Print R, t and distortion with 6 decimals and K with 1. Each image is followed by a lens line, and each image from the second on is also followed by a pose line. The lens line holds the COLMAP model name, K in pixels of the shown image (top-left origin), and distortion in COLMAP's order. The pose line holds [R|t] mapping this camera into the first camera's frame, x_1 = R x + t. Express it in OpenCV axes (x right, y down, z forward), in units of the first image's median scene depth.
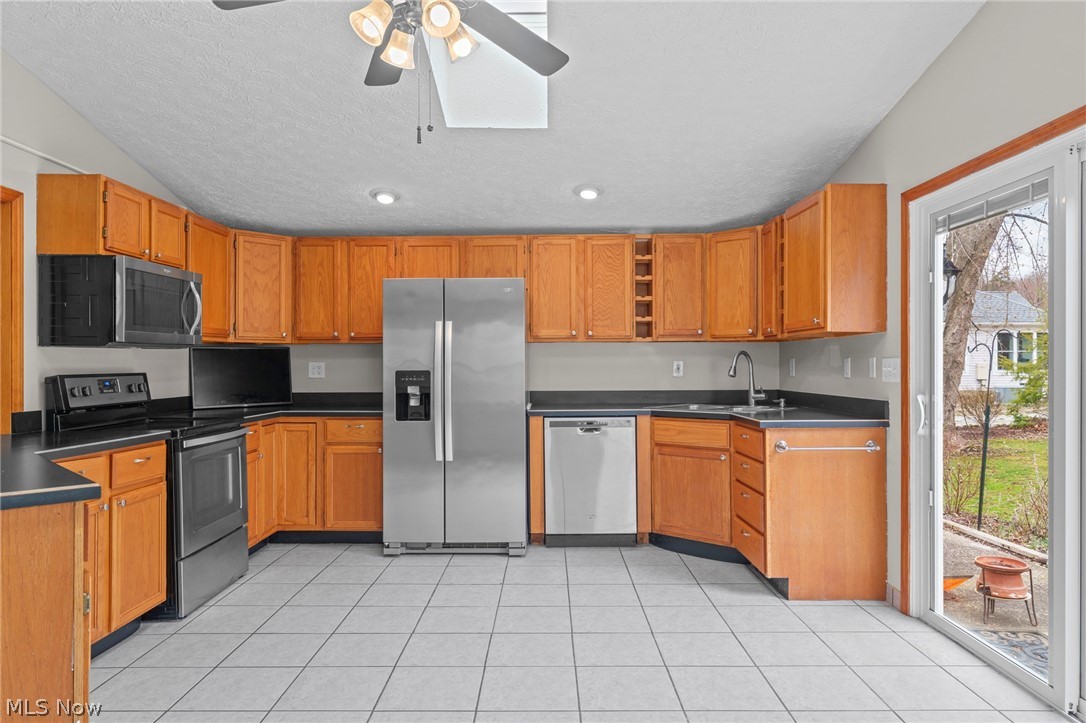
lens RADIAL K [[702.0, 0, 542.7], [0, 702.0, 370.5], [0, 0, 1]] dist [0.004326, 0.001382]
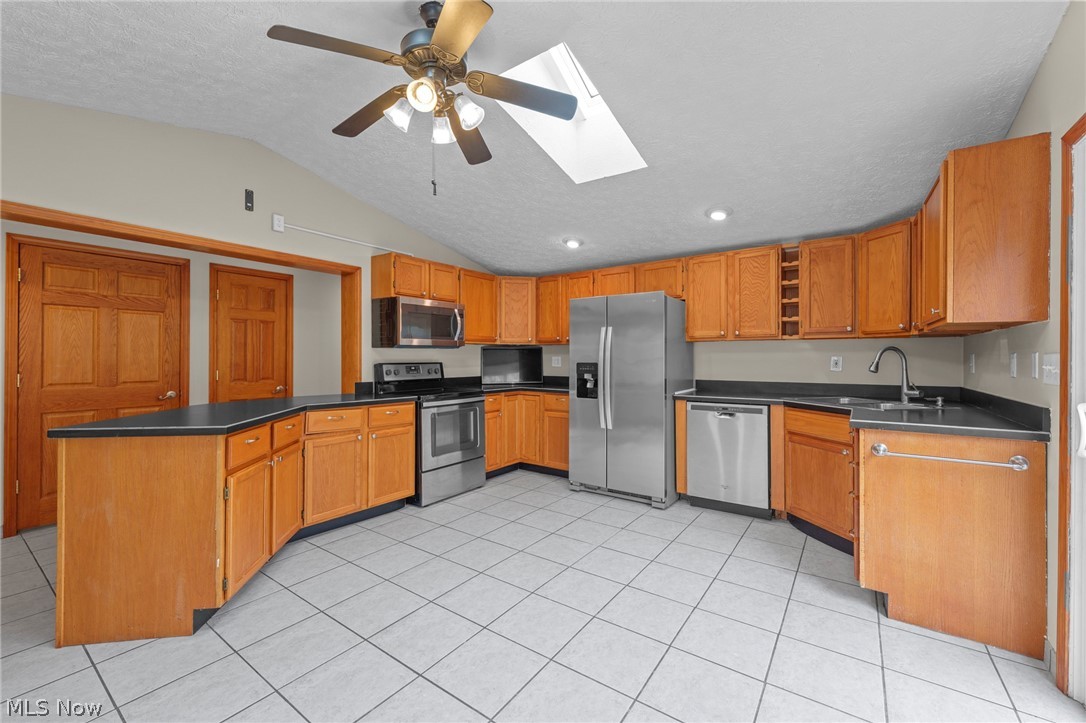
lens RADIAL K [[439.8, 0, 543.0], [0, 439.8, 361.5], [0, 0, 1]] dist [-0.001246, 0.000044]
pose [[0.818305, 0.009277, -0.574710, 0.250618], [-0.009642, 0.999951, 0.002412, -0.003629], [0.574704, 0.003568, 0.818354, 0.221377]]
